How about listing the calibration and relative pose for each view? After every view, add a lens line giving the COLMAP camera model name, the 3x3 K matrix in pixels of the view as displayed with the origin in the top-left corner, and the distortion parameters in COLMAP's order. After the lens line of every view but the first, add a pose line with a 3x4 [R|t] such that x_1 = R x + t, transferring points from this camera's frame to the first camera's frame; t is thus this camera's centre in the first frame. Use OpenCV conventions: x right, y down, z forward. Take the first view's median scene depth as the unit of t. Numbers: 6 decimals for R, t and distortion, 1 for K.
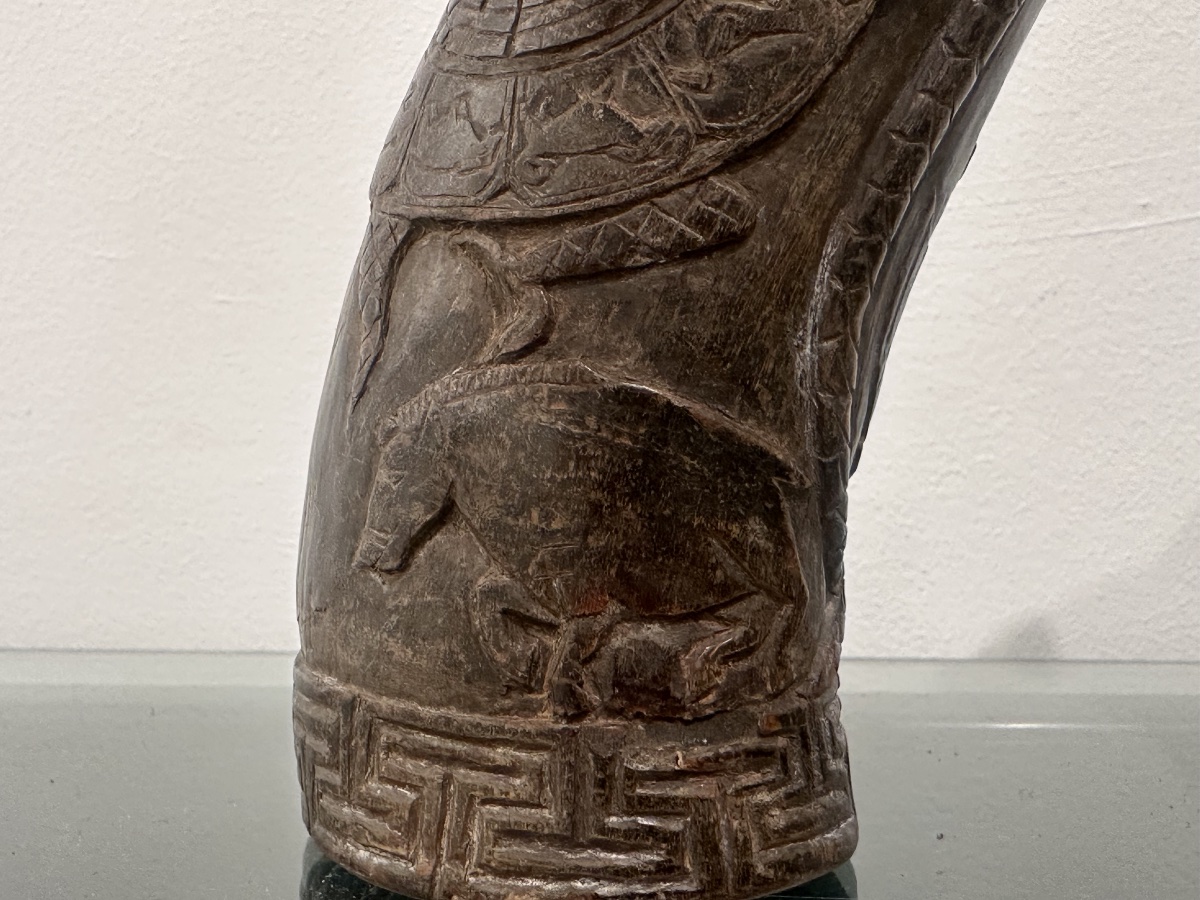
lens RADIAL K [[1237.4, 0, 598.7], [0, 1237.4, 445.4], [0, 0, 1]] dist [-0.032788, 0.000000]
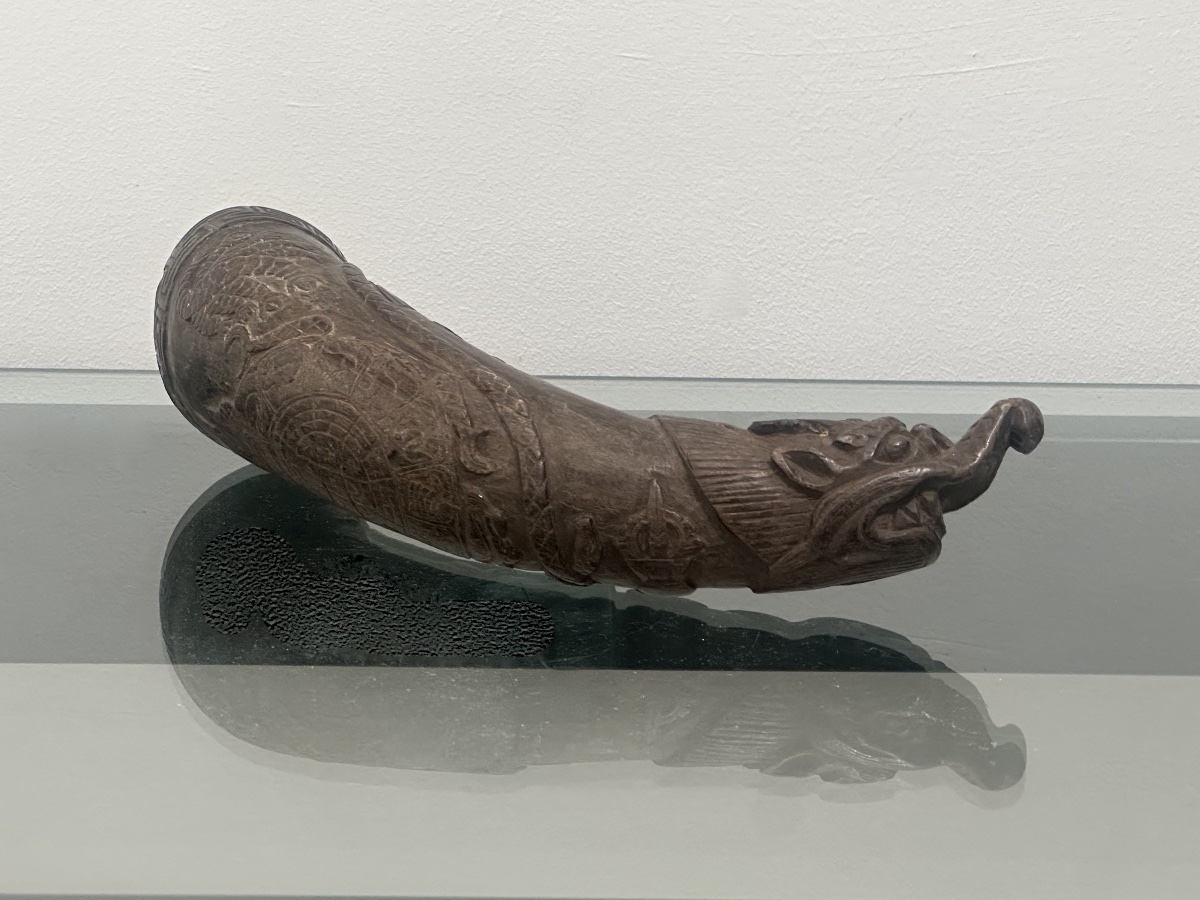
lens RADIAL K [[3193.9, 0, 597.5], [0, 3193.9, 449.0], [0, 0, 1]] dist [0.148845, 0.000000]
pose [[0.999066, -0.001836, 0.043174, -0.136877], [-0.007477, 0.976684, 0.214551, -0.521838], [-0.042561, -0.214673, 0.975758, -2.557212]]
